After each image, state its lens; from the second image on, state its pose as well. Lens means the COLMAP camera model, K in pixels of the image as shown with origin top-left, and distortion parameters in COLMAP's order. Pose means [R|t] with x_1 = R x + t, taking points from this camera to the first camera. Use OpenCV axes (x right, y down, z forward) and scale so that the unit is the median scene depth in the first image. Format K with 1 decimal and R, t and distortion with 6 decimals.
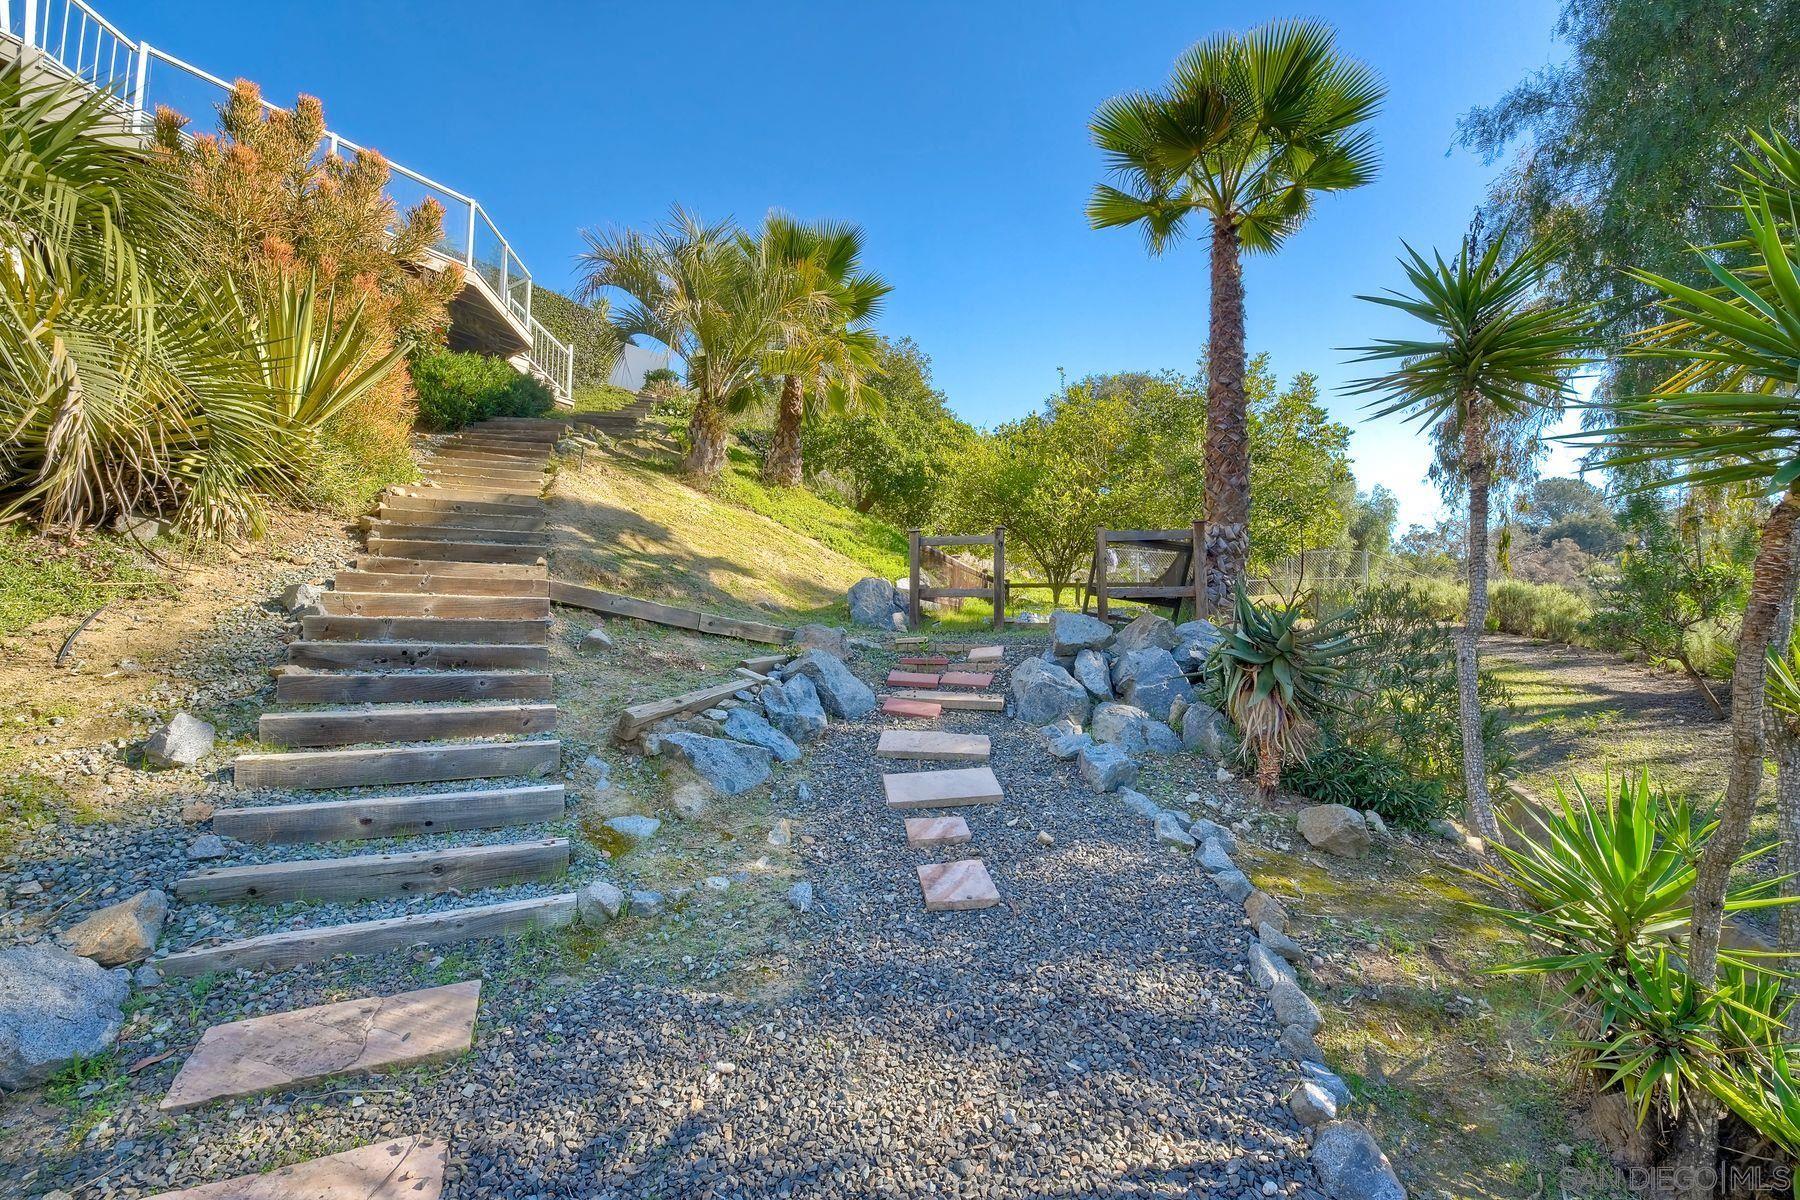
lens RADIAL K [[757.0, 0, 900.0], [0, 757.0, 598.6], [0, 0, 1]] dist [0.003022, -0.005450]
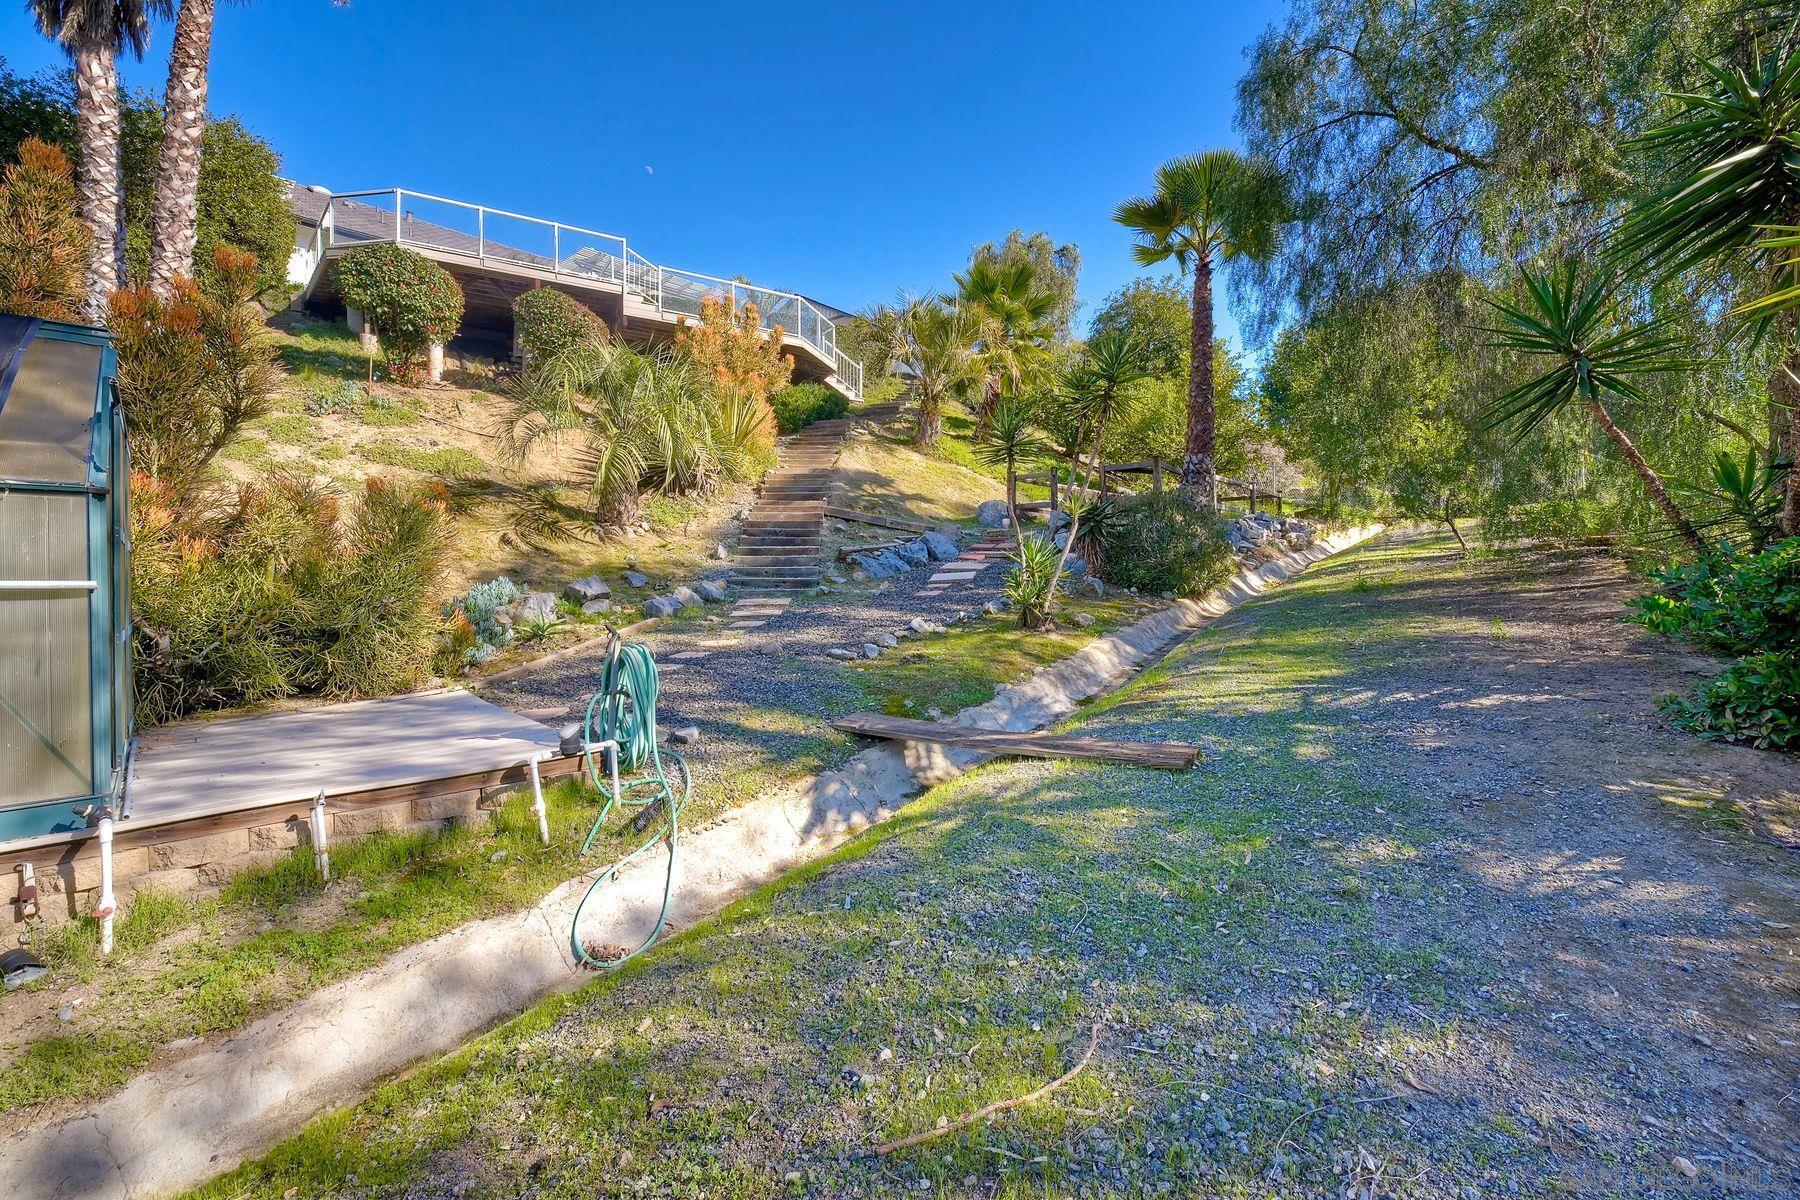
lens RADIAL K [[757.0, 0, 902.7], [0, 757.0, 600.3], [0, 0, 1]] dist [0.003022, -0.005450]
pose [[0.912044, 0.003680, -0.410077, 0.544414], [0.030290, 0.996624, 0.076310, 0.071152], [0.408973, -0.082020, 0.908853, -0.806656]]
